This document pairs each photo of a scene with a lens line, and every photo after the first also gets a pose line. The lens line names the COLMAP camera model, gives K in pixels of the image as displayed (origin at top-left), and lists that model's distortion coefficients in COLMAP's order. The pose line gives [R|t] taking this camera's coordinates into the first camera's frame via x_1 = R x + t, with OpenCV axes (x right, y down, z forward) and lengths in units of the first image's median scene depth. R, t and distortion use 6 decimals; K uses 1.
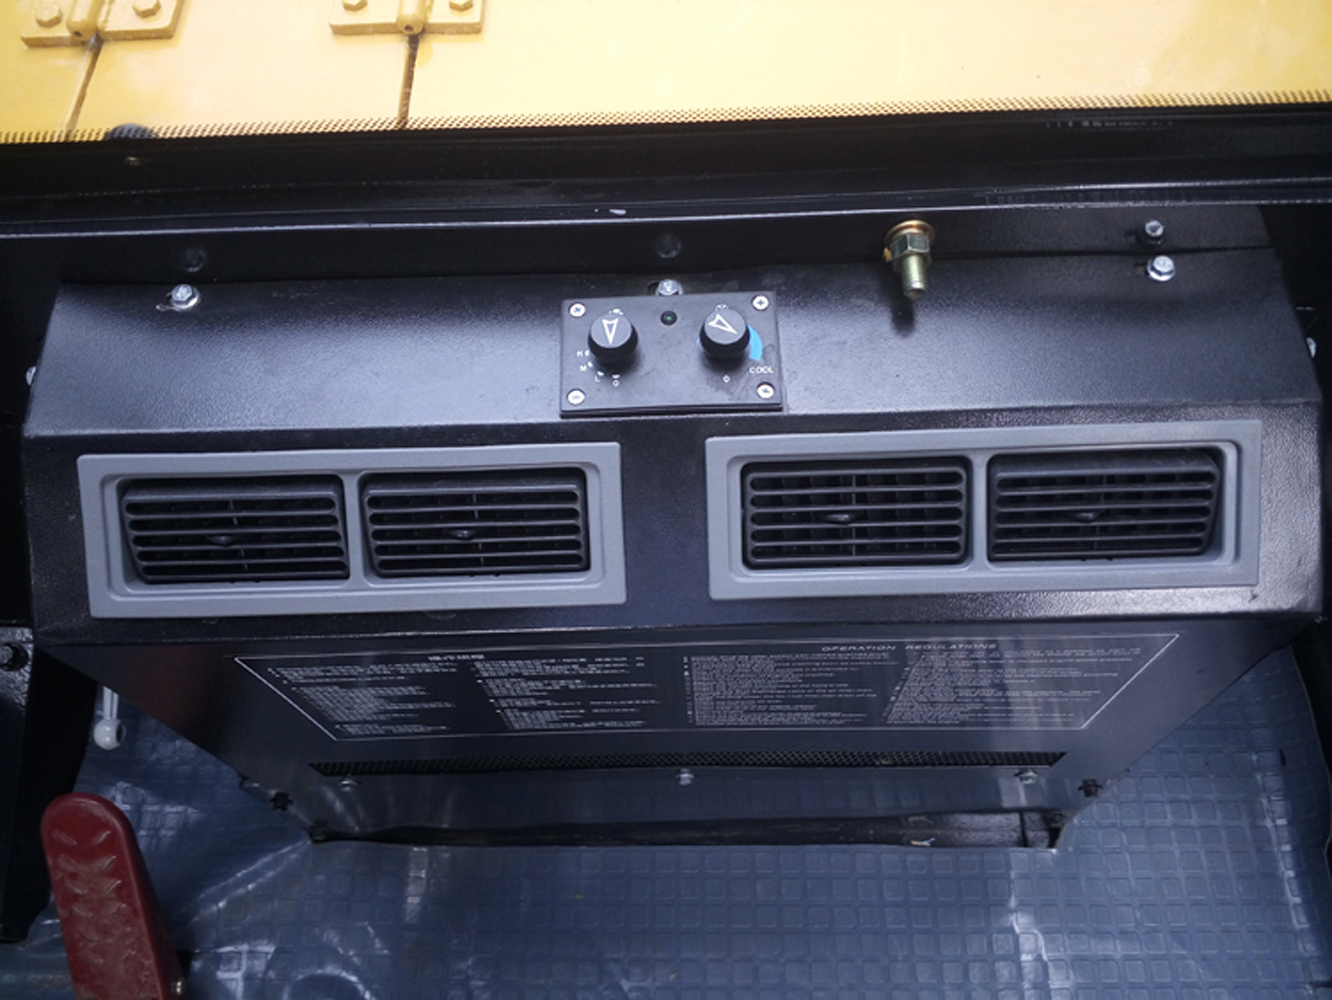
lens RADIAL K [[1142.1, 0, 666.0], [0, 1142.1, 500.0], [0, 0, 1]] dist [-0.008455, 0.003939]
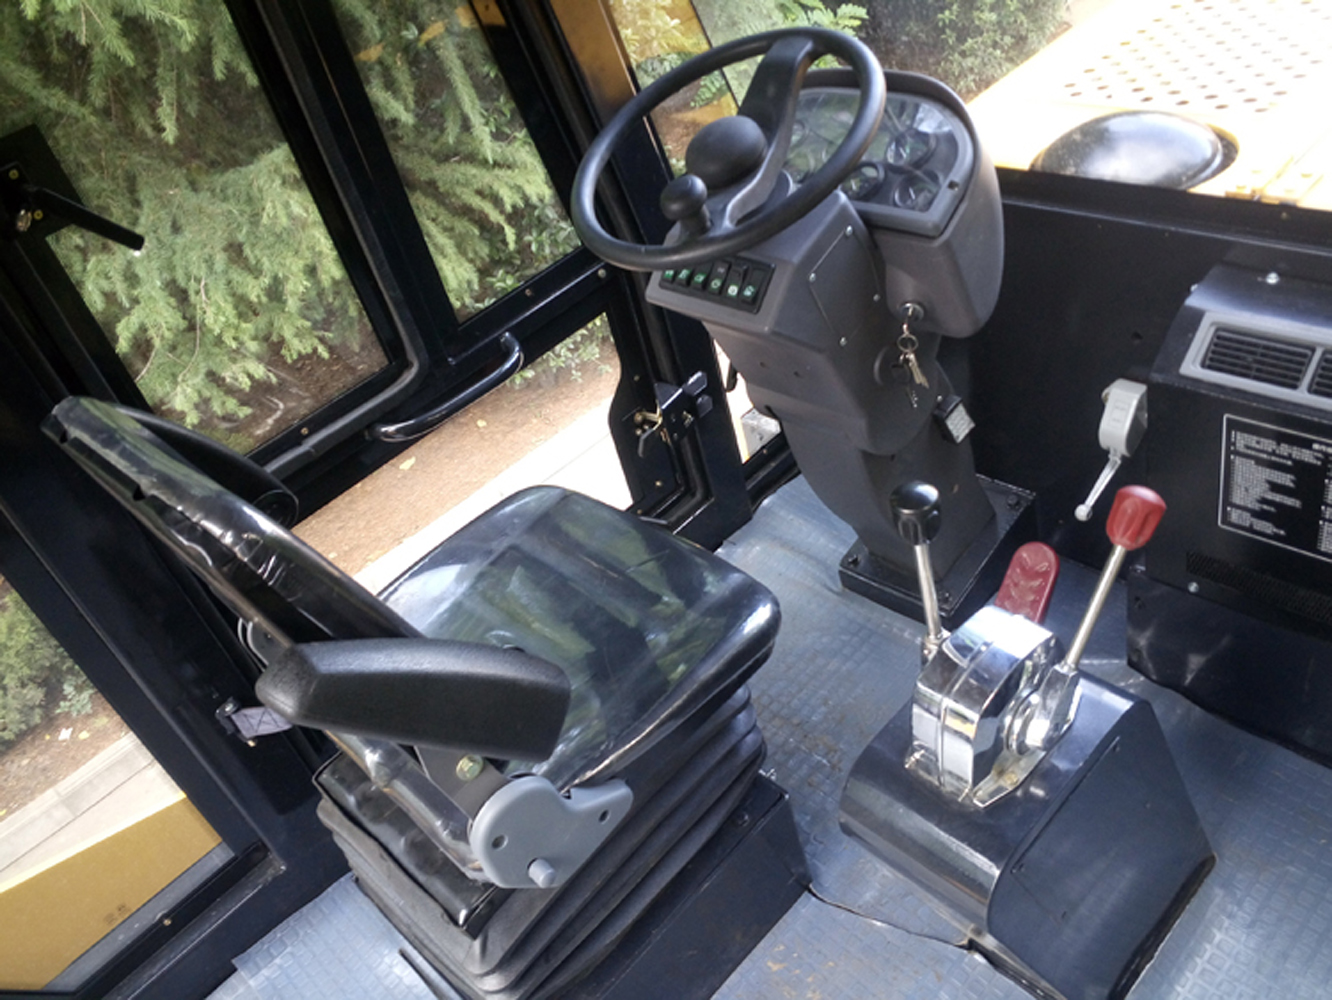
lens RADIAL K [[1142.1, 0, 666.0], [0, 1142.1, 500.0], [0, 0, 1]] dist [-0.008455, 0.003939]
pose [[0.685336, 0.331254, -0.648526, 0.371264], [-0.505855, 0.857177, -0.096738, 1.022628], [0.523857, 0.394358, 0.755021, -1.176660]]
